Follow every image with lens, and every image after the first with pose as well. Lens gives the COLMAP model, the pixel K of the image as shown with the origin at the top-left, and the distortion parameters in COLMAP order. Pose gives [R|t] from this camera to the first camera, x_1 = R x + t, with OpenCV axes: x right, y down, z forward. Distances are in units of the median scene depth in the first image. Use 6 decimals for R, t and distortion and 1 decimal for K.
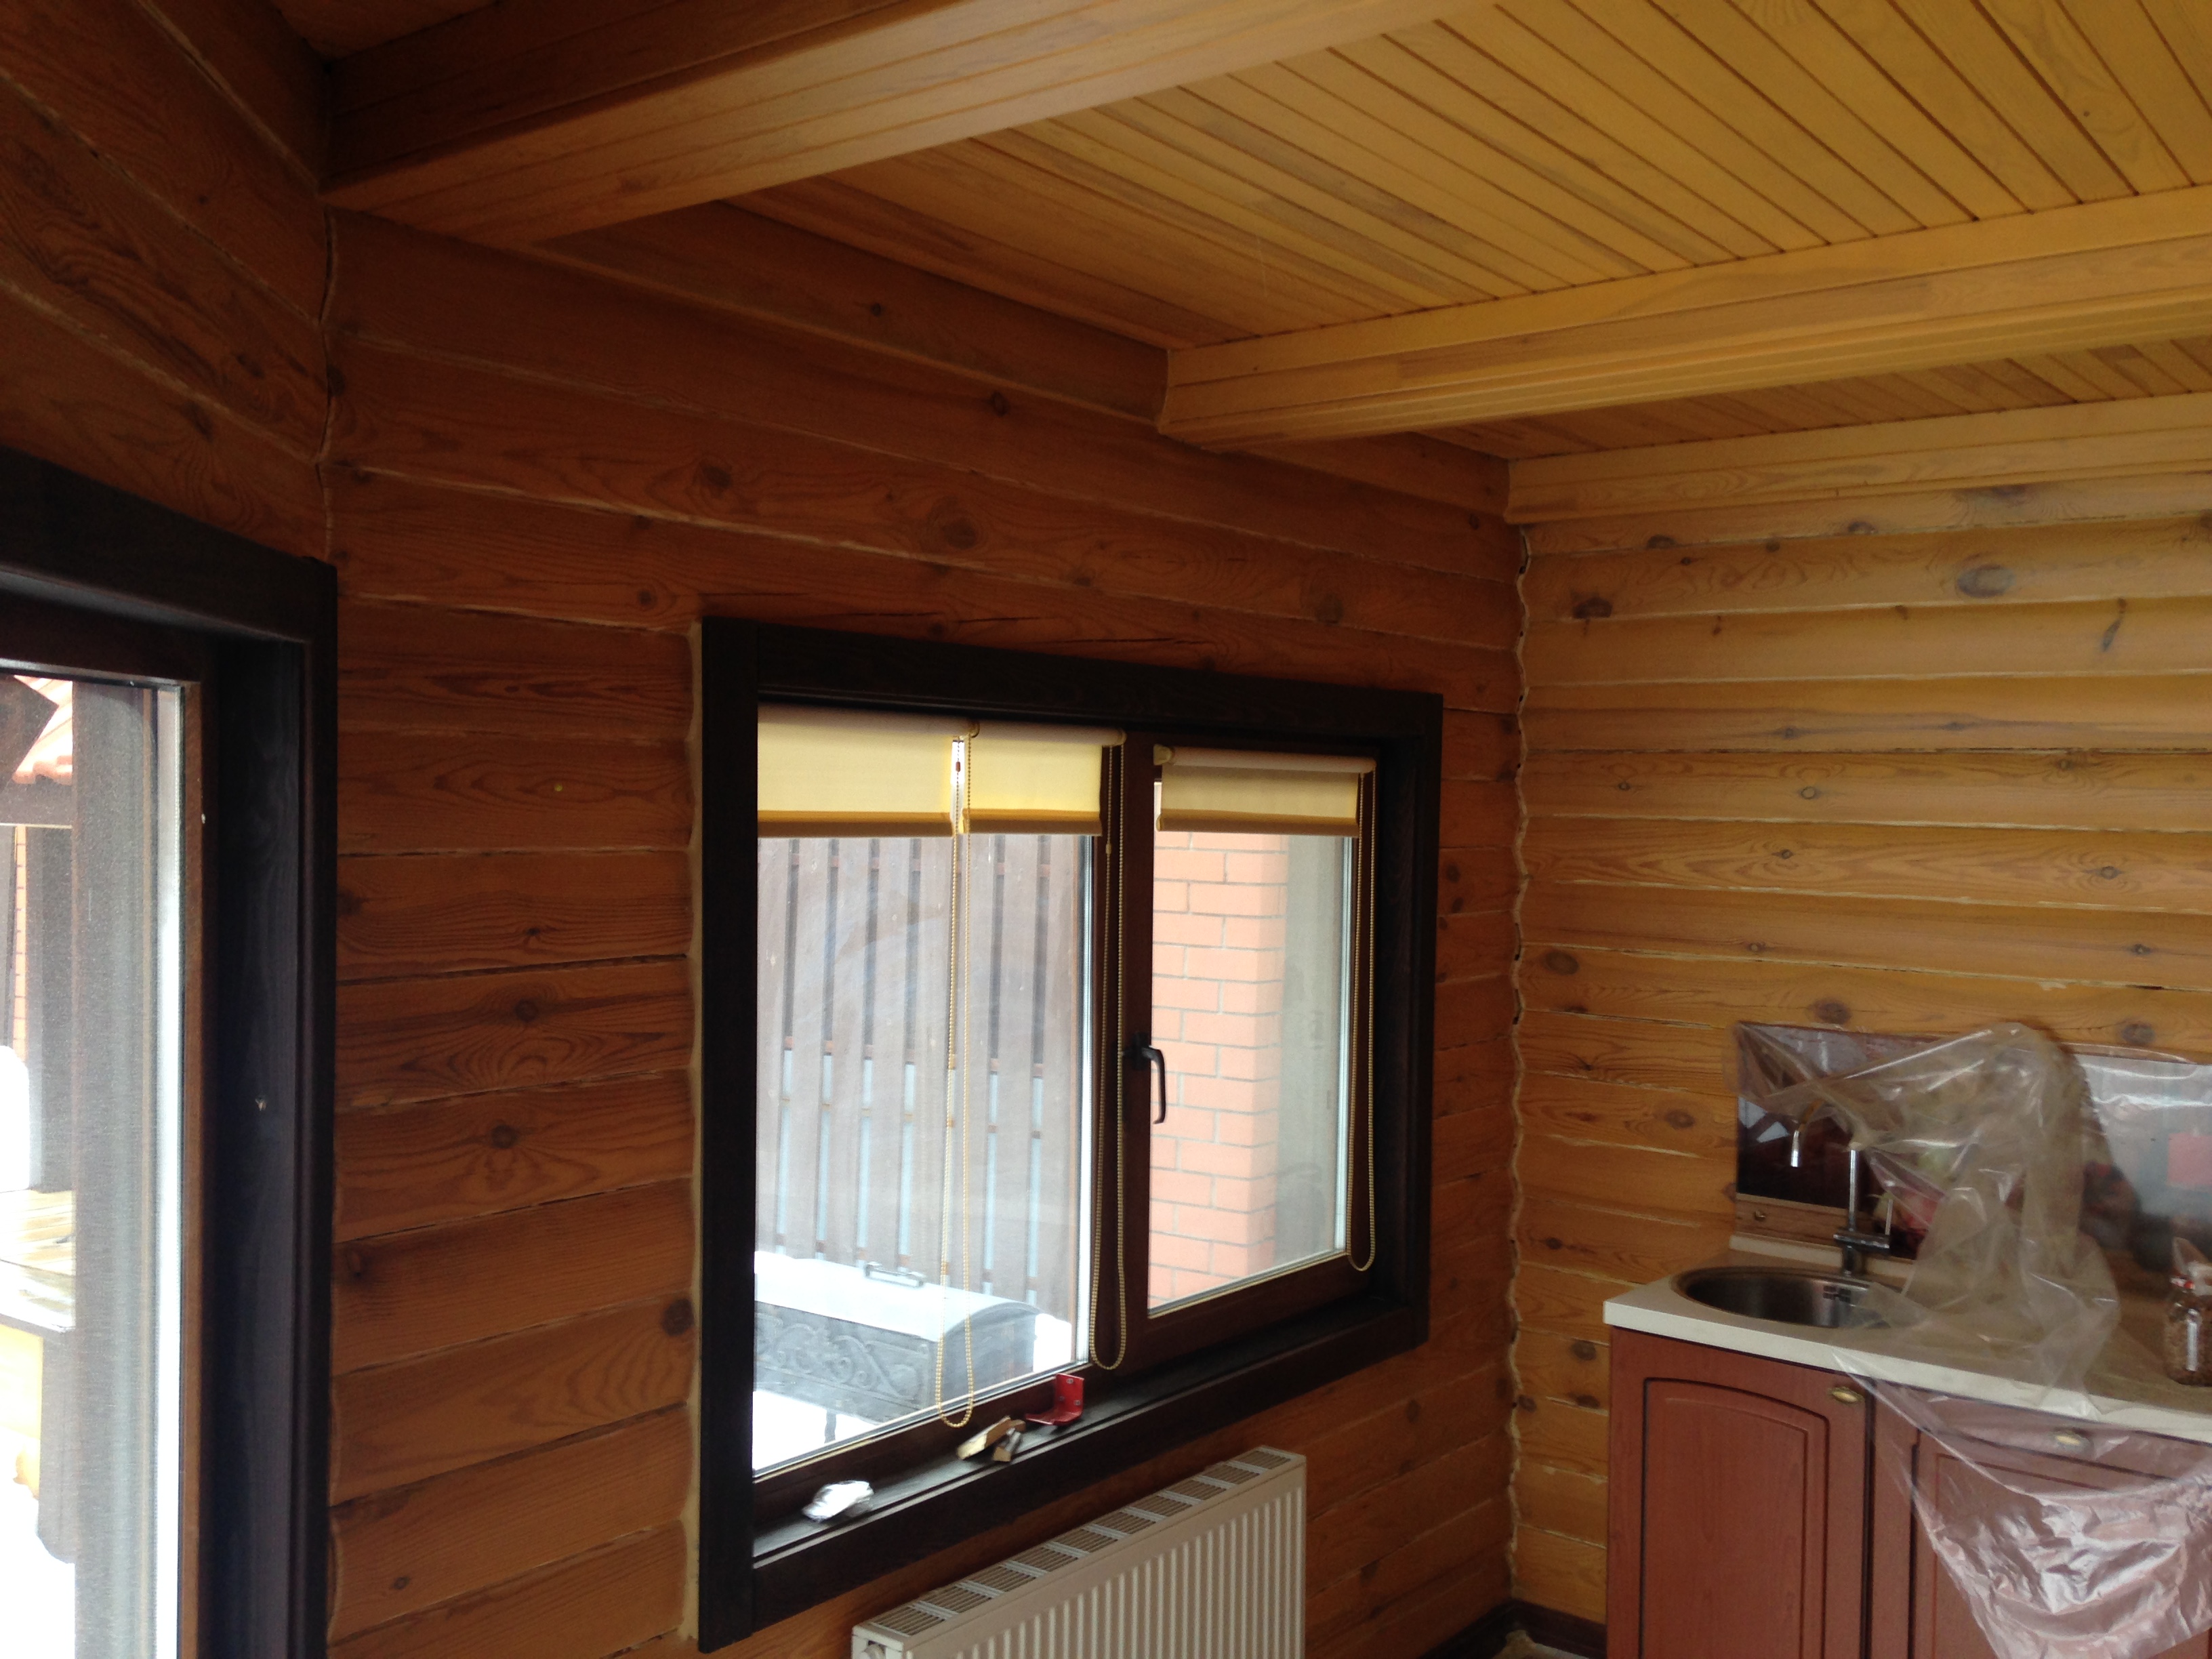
lens RADIAL K [[1983.7, 0, 1110.5], [0, 1983.7, 771.3], [0, 0, 1]] dist [0.091644, -0.007727]
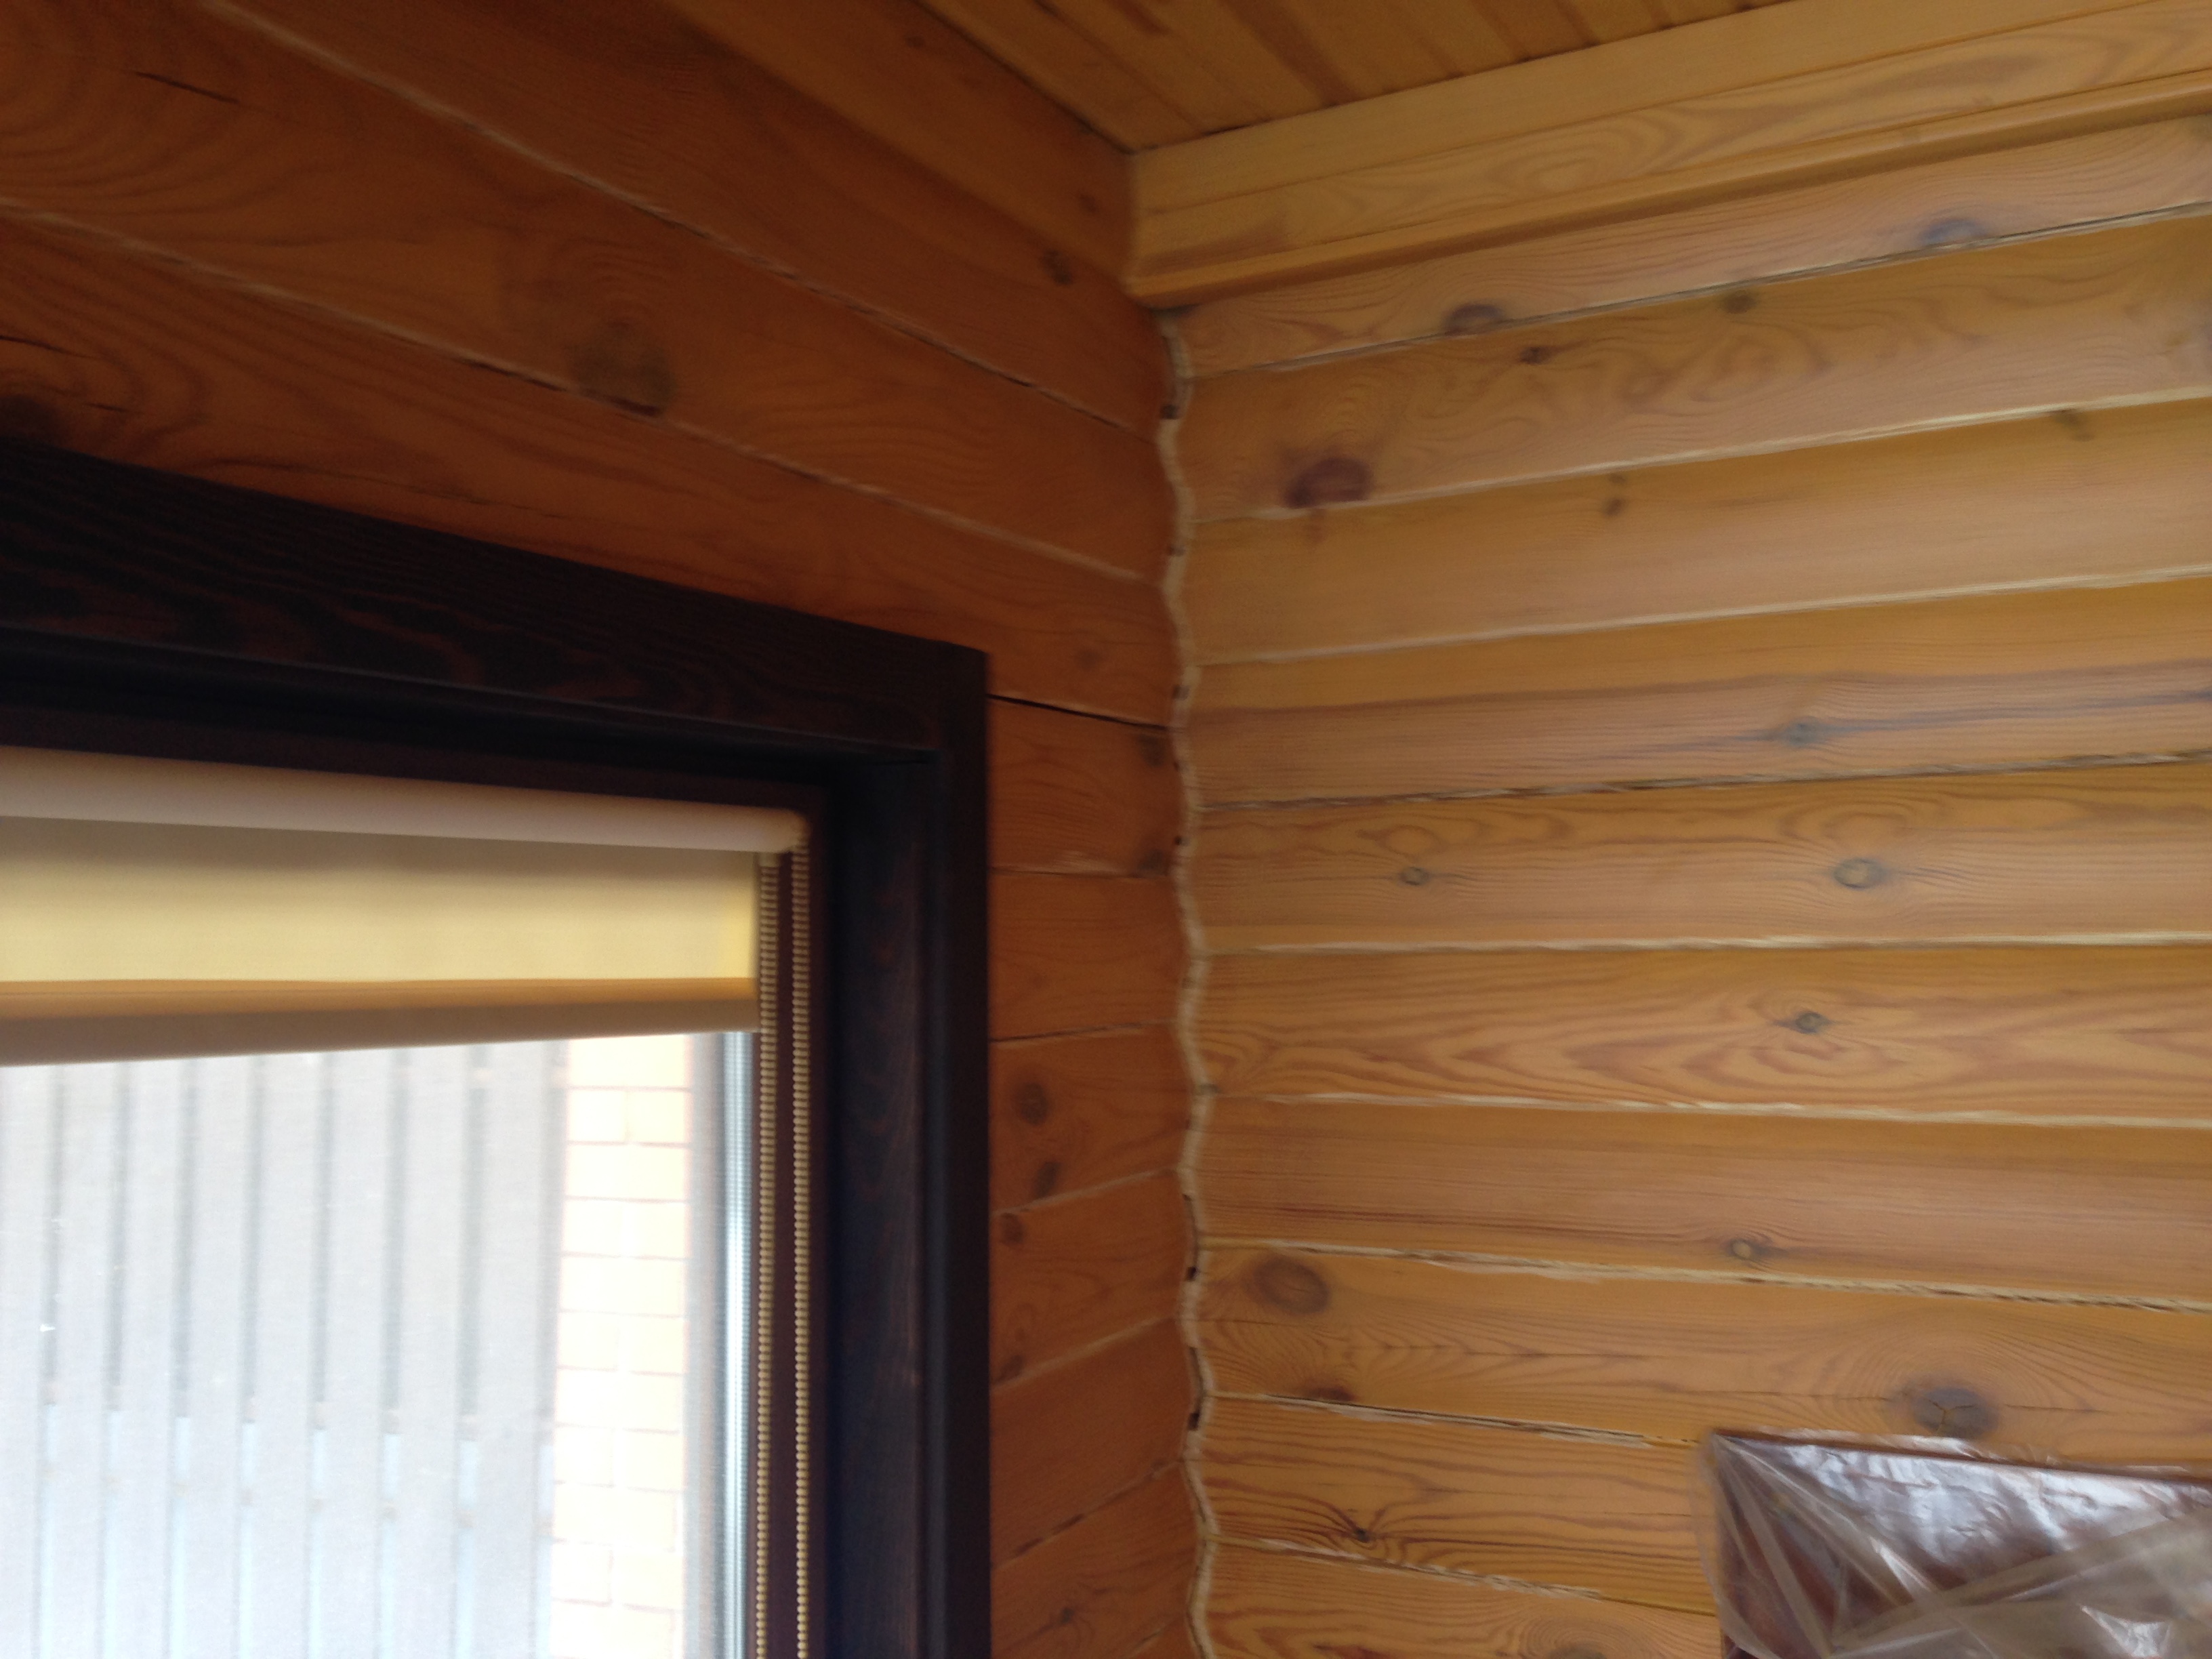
lens RADIAL K [[1983.7, 0, 1110.5], [0, 1983.7, 771.3], [0, 0, 1]] dist [0.091644, -0.007727]
pose [[0.985309, -0.021979, 0.169363, 0.119820], [0.034154, 0.997010, -0.069316, 0.012684], [-0.167333, 0.074082, 0.983113, 0.590350]]
